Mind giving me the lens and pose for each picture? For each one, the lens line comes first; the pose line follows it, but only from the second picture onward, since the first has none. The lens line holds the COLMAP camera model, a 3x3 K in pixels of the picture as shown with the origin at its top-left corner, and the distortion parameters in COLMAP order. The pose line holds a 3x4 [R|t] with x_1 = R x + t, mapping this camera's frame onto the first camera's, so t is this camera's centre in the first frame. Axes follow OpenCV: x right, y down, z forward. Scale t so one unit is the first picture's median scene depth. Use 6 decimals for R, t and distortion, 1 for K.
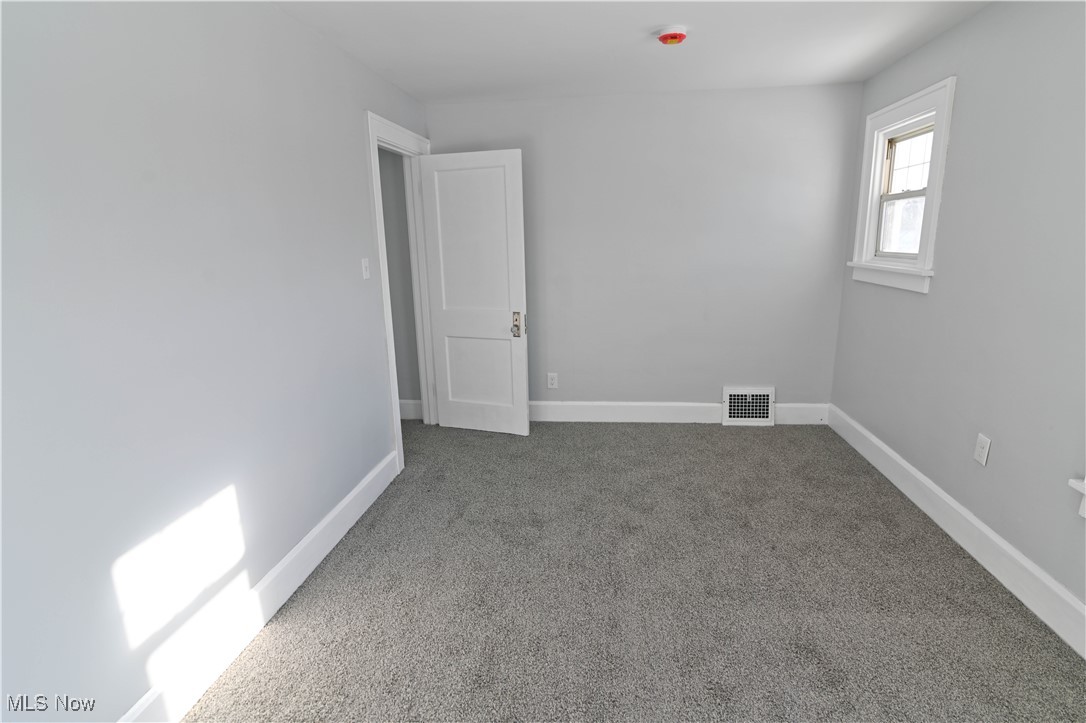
lens RADIAL K [[521.2, 0, 568.0], [0, 521.2, 359.5], [0, 0, 1]] dist [-0.021586, 0.000257]
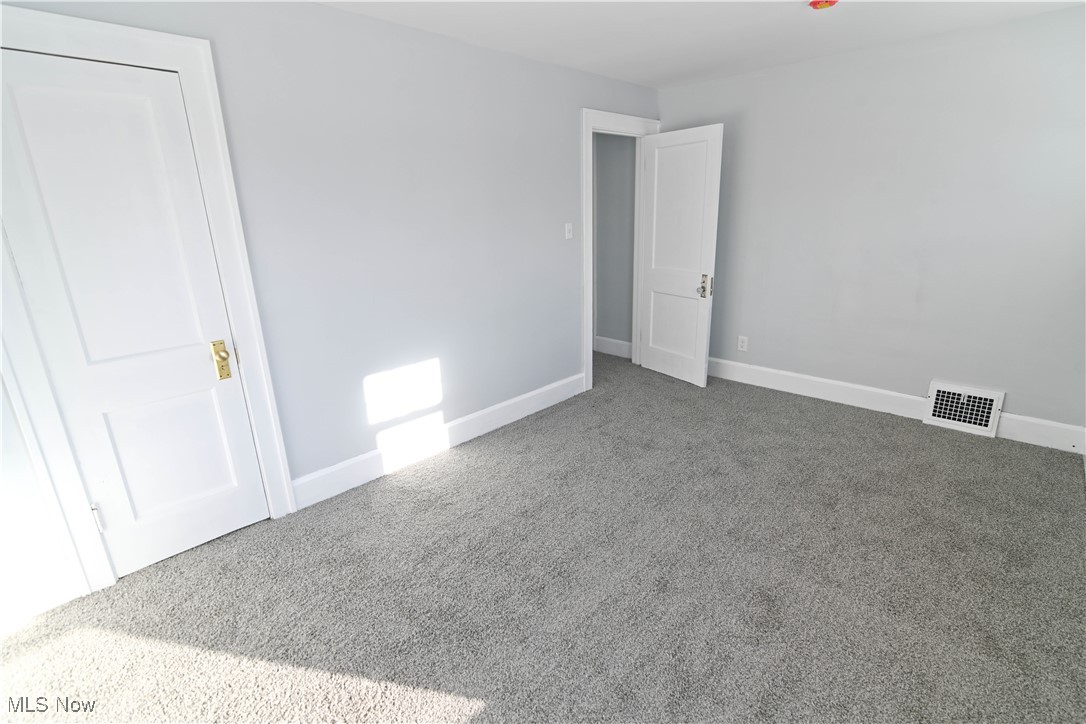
lens RADIAL K [[501.8, 0, 560.4], [0, 501.8, 358.4], [0, 0, 1]] dist [-0.022838, -0.000451]
pose [[0.797012, 0.171616, -0.579068, 0.299811], [-0.128726, 0.985019, 0.114752, 0.001791], [0.590086, -0.016918, 0.807163, -0.043015]]
